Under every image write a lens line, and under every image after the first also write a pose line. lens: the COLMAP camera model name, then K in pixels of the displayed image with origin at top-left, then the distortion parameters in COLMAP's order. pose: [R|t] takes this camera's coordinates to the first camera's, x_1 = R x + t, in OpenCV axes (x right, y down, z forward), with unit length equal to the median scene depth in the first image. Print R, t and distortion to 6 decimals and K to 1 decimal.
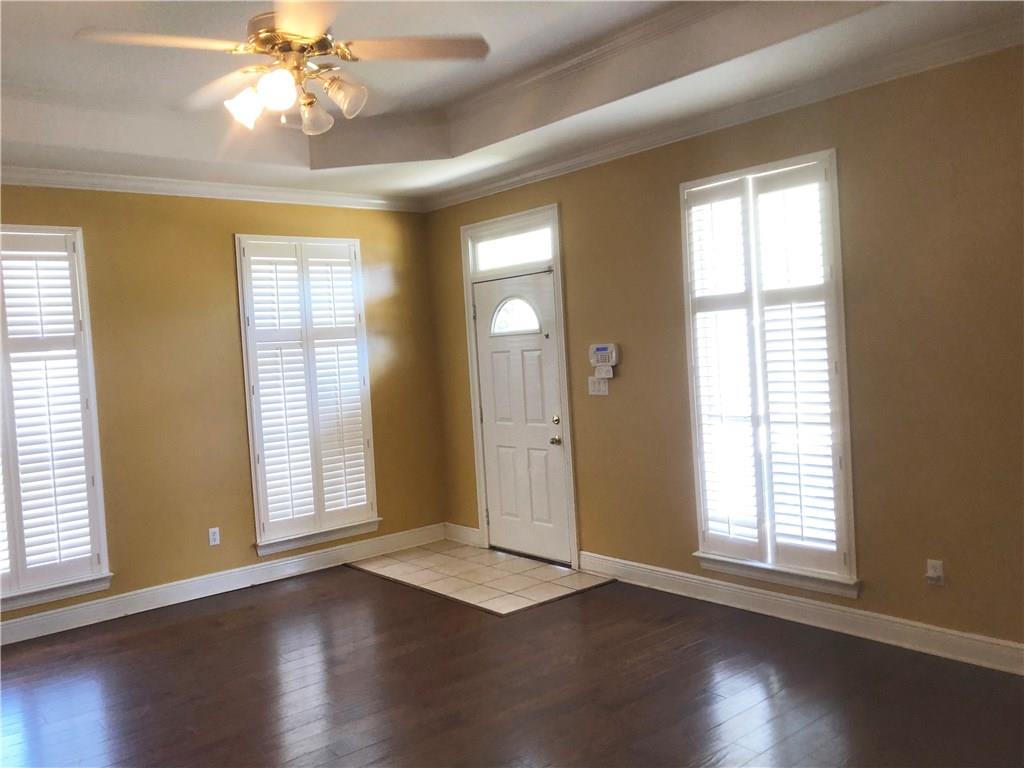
lens RADIAL K [[837.1, 0, 517.5], [0, 837.1, 375.3], [0, 0, 1]] dist [0.032539, -0.052465]
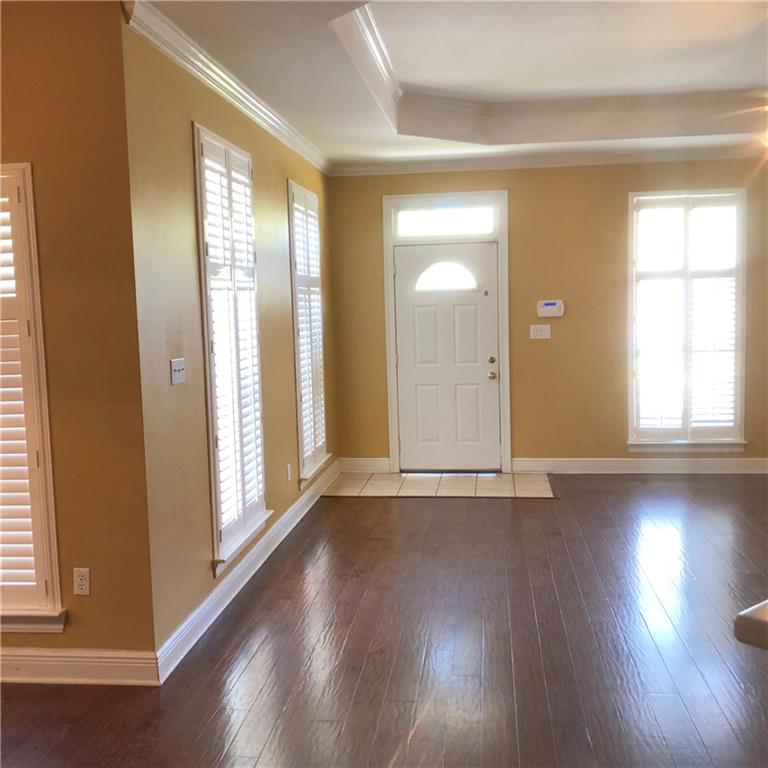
lens RADIAL K [[832.8, 0, 382.4], [0, 832.8, 378.2], [0, 0, 1]] dist [0.019073, 0.000000]
pose [[0.740897, -0.019271, 0.671343, -1.008834], [0.004668, 0.999712, 0.023546, 0.055432], [-0.671603, -0.014311, 0.740773, 0.179924]]
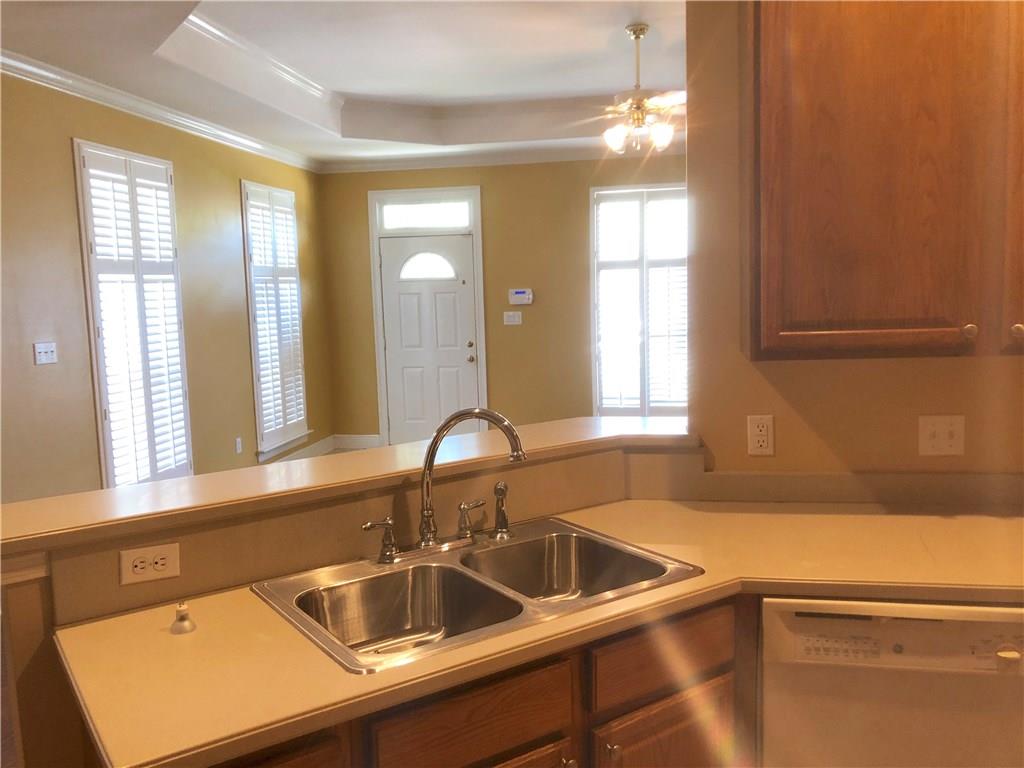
lens RADIAL K [[837.1, 0, 514.6], [0, 837.1, 382.9], [0, 0, 1]] dist [0.032539, -0.052465]
pose [[0.771690, -0.033378, 0.635122, -0.836598], [0.004227, 0.998869, 0.047359, 0.057113], [-0.635985, -0.033862, 0.770958, -0.122781]]
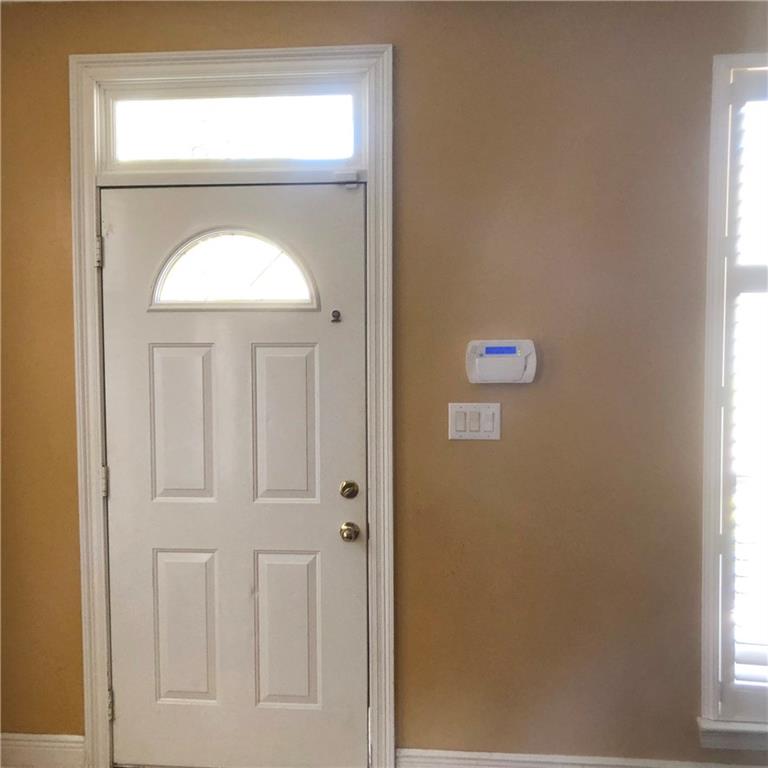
lens RADIAL K [[832.8, 0, 390.5], [0, 832.8, 369.4], [0, 0, 1]] dist [0.019073, 0.000000]
pose [[0.711296, 0.023896, 0.702486, -0.302599], [-0.016014, 0.999713, -0.017793, -0.009265], [-0.702710, 0.001406, 0.711475, 0.685215]]
